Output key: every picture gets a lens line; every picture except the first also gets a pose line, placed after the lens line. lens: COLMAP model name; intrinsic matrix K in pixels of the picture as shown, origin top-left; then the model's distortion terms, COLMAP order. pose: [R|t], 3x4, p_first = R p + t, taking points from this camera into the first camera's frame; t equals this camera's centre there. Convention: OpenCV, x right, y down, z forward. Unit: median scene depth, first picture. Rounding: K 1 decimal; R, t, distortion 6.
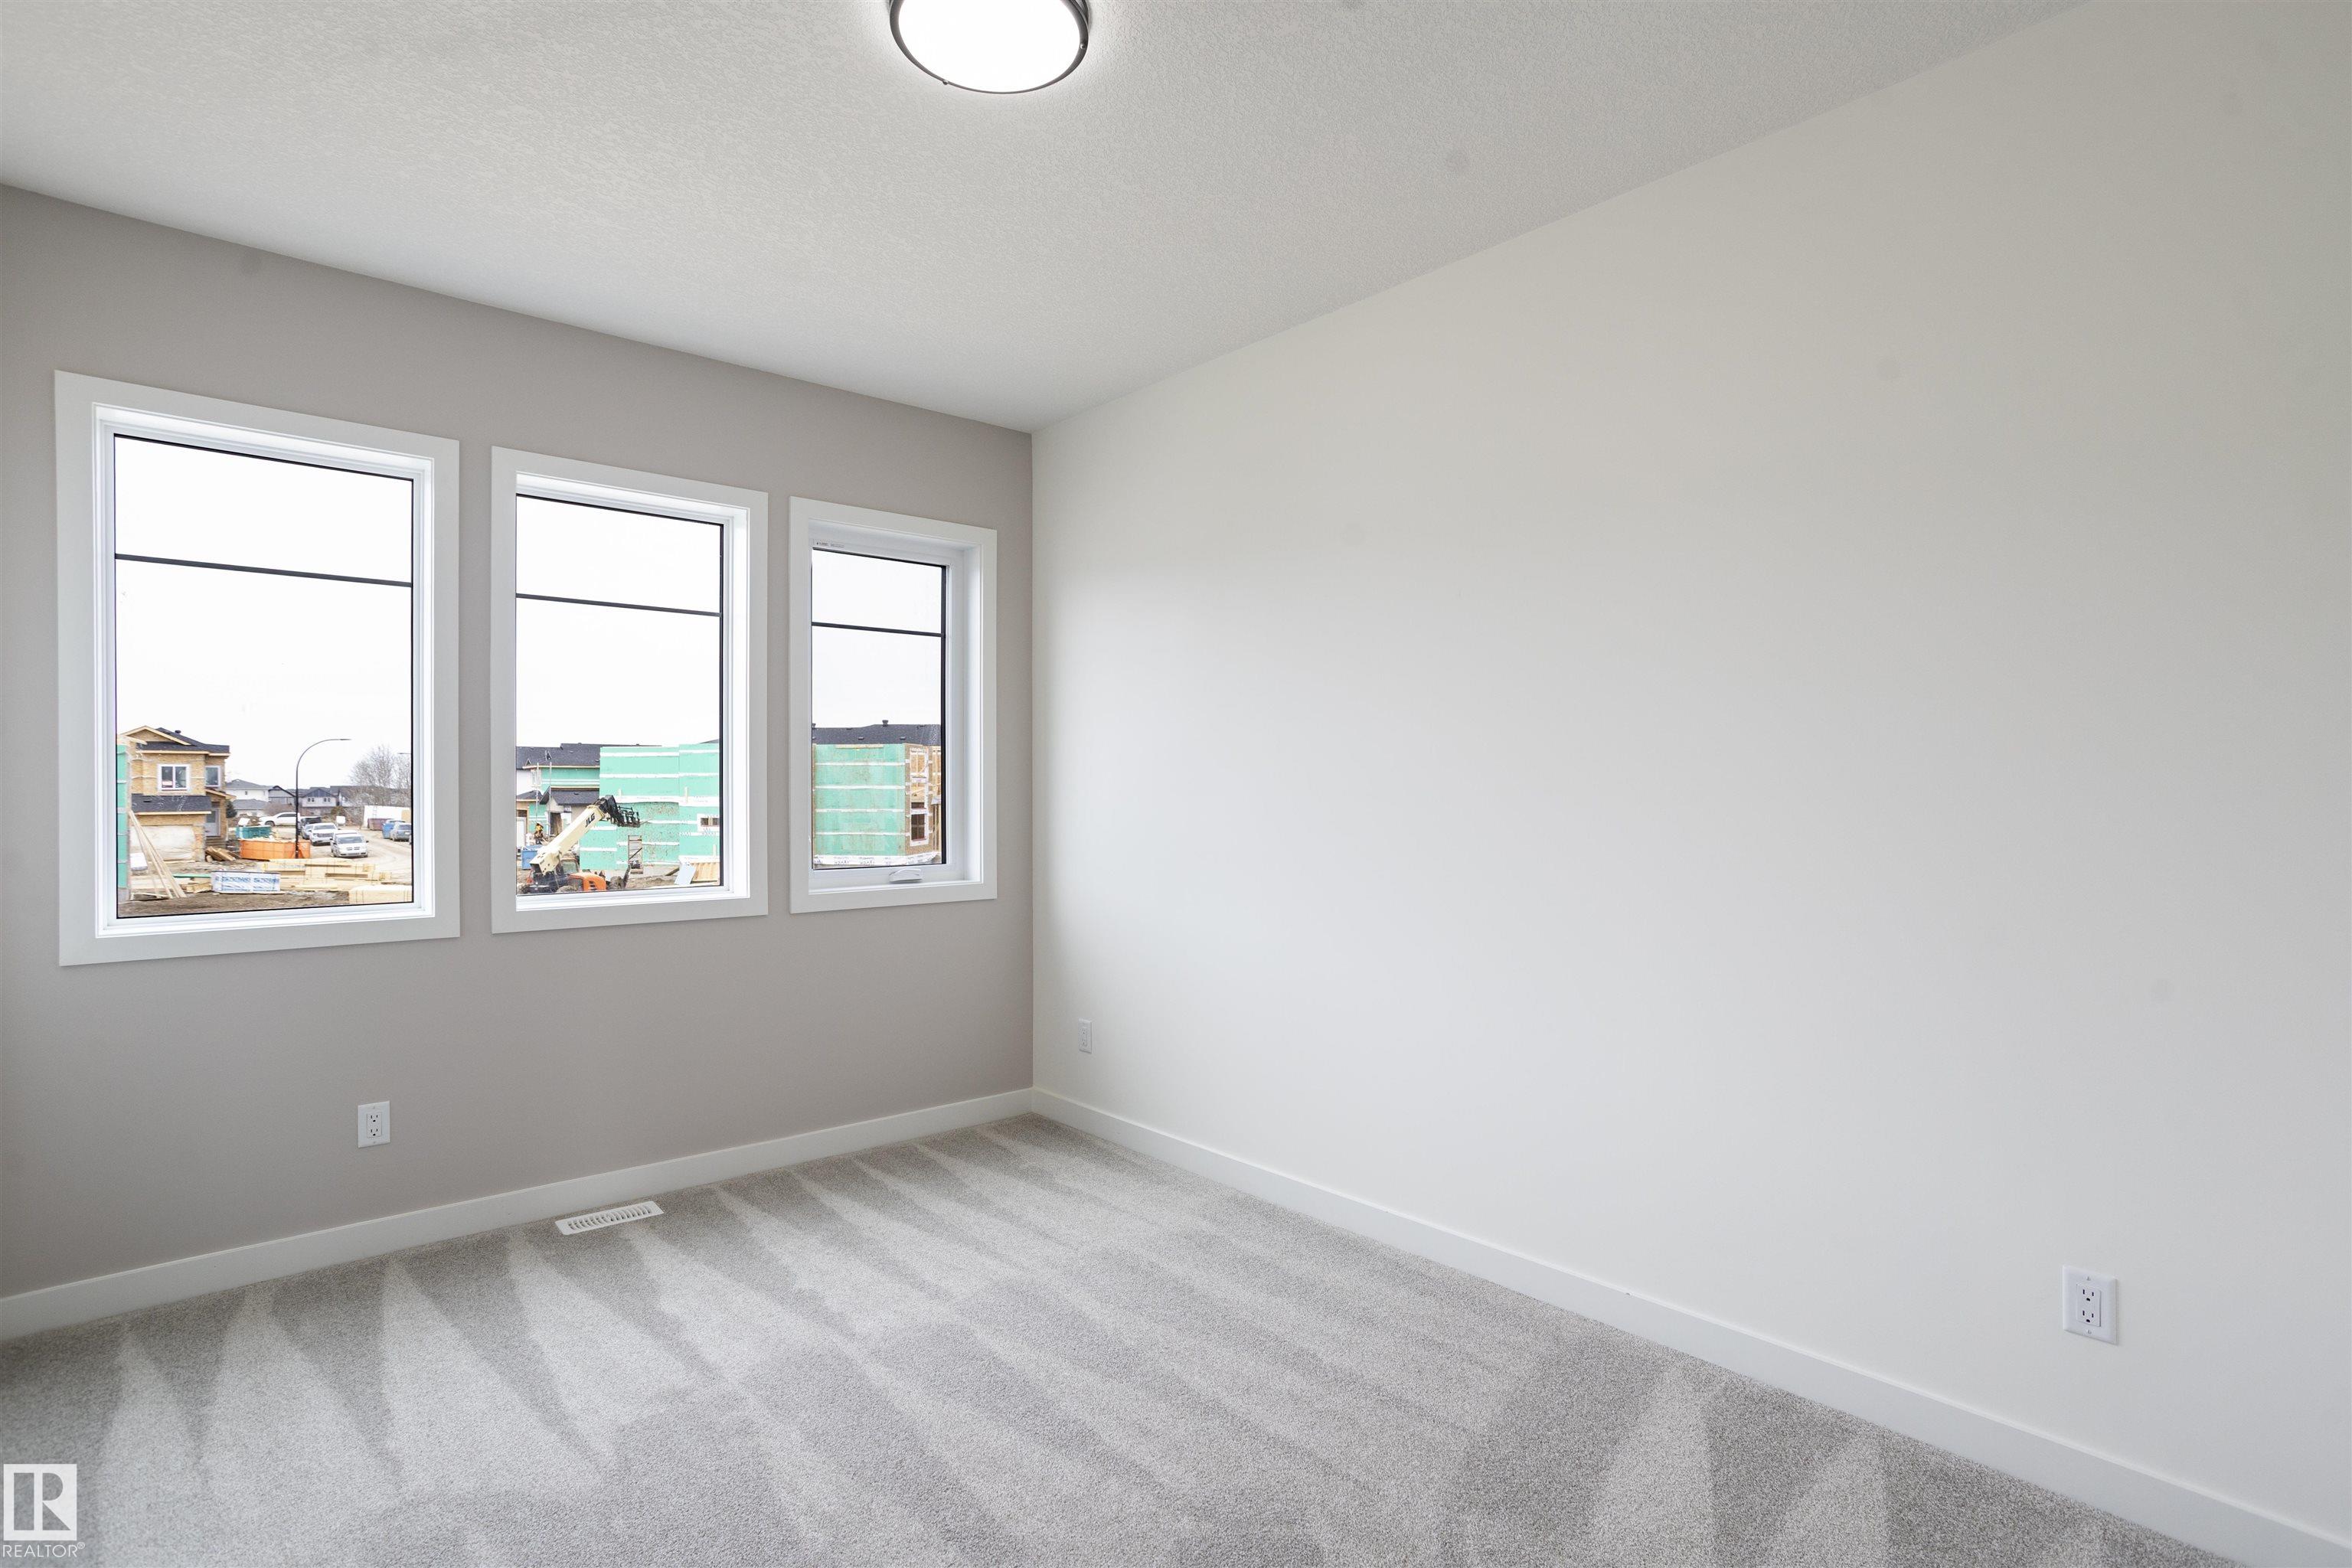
lens RADIAL K [[1141.4, 0, 1166.3], [0, 1141.4, 809.0], [0, 0, 1]] dist [-0.046872, 0.026239]
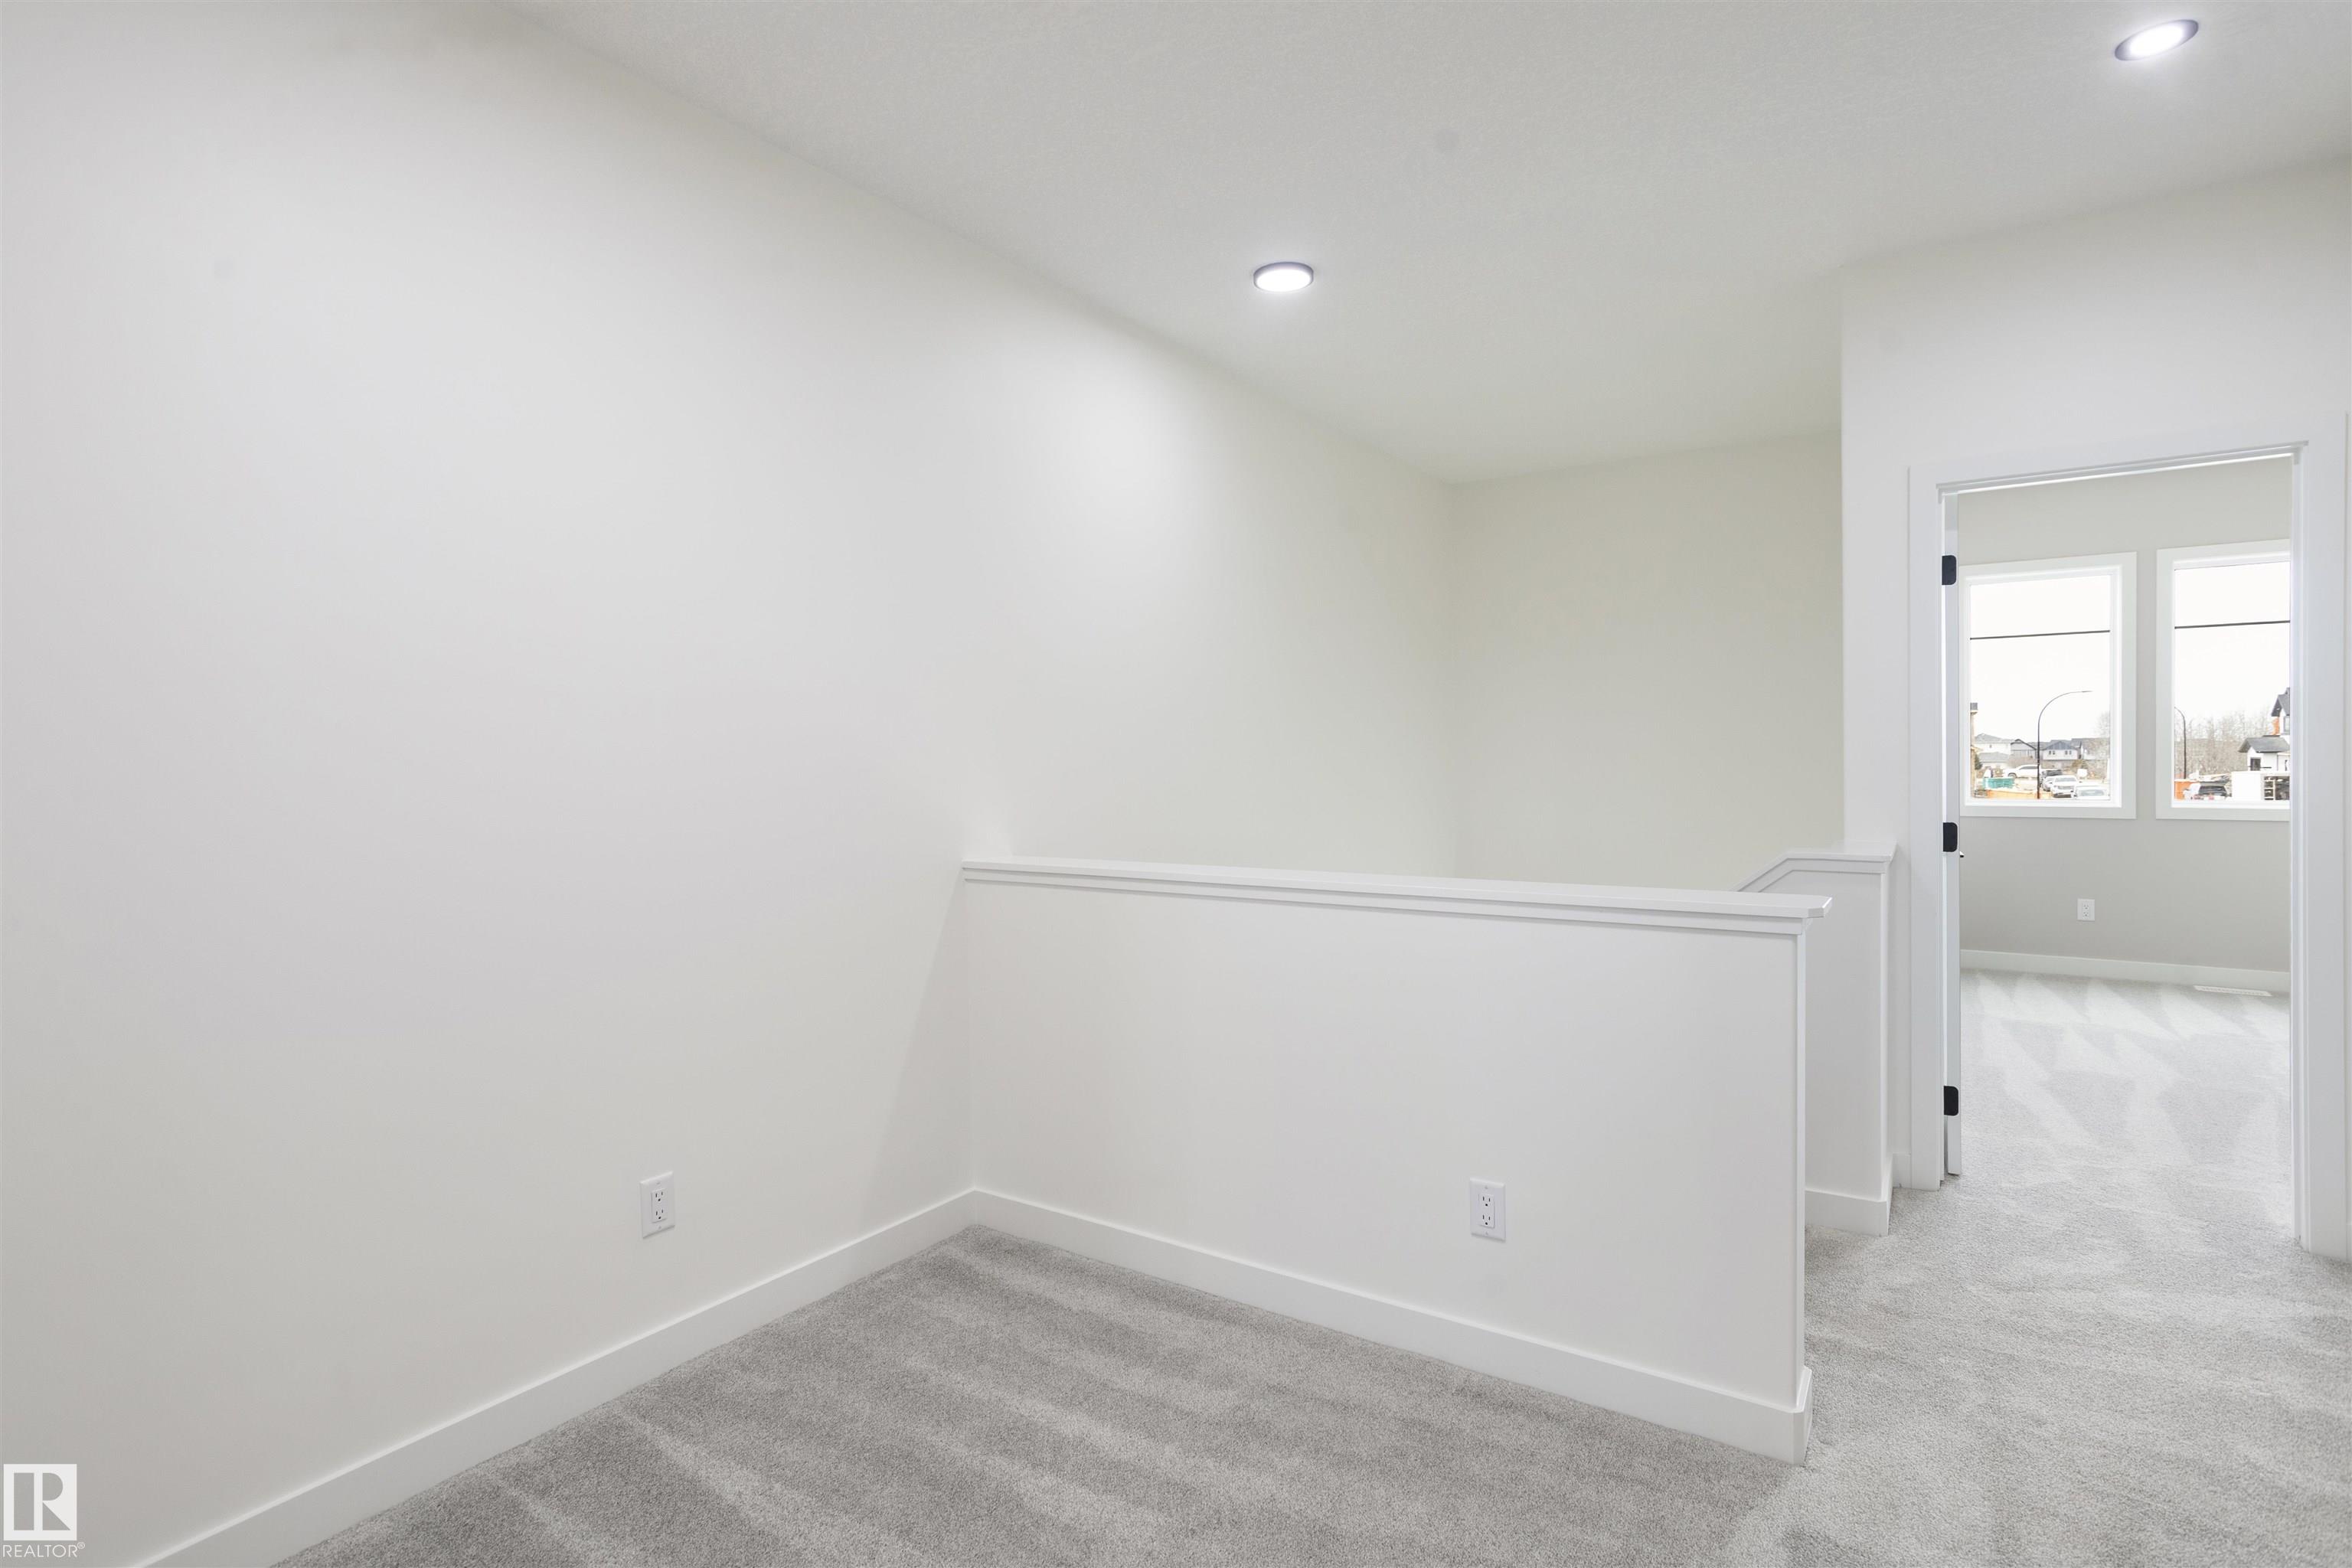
lens RADIAL K [[1141.4, 0, 1168.3], [0, 1141.4, 756.0], [0, 0, 1]] dist [-0.046872, 0.026239]
pose [[0.248222, -0.001118, -0.968703, 0.781073], [-0.004183, 0.999989, -0.002226, 0.019387], [0.968694, 0.004604, 0.248214, -1.030618]]
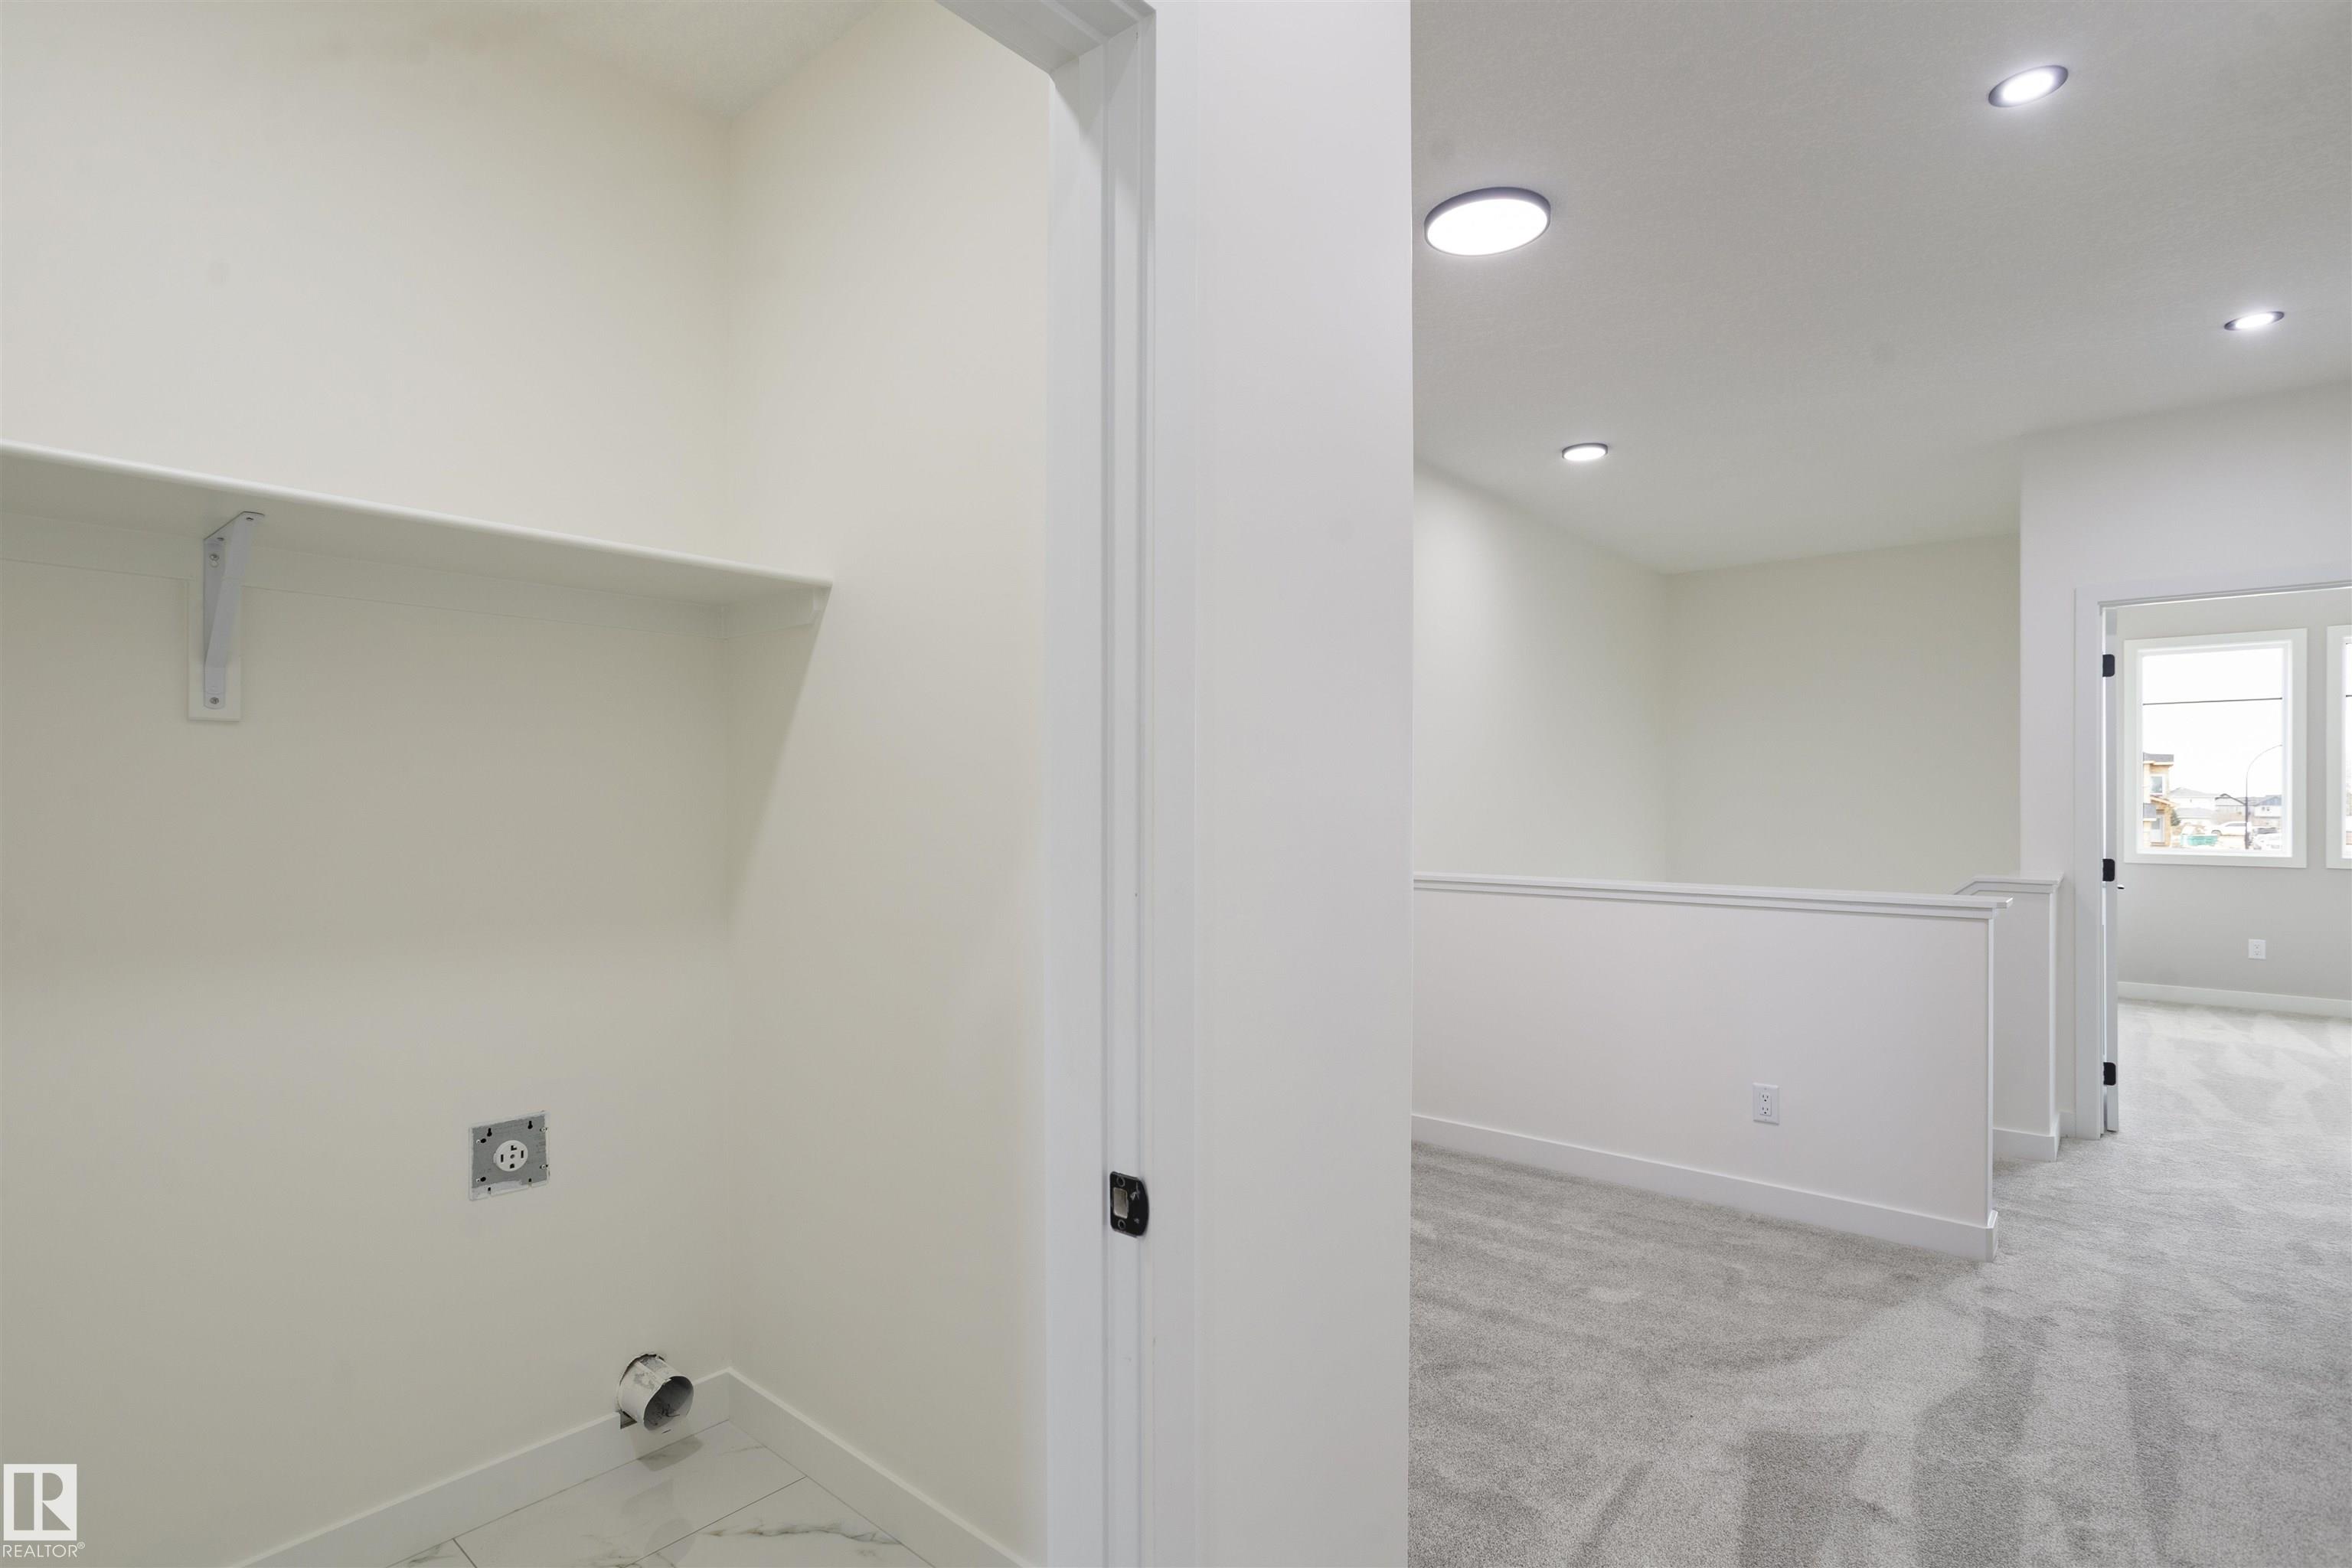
lens RADIAL K [[1141.4, 0, 1164.1], [0, 1141.4, 785.2], [0, 0, 1]] dist [-0.046872, 0.026239]
pose [[0.139271, -0.010256, -0.990201, 1.129165], [-0.017976, 0.999755, -0.012883, 0.025490], [0.990091, 0.019594, 0.139052, -1.385749]]
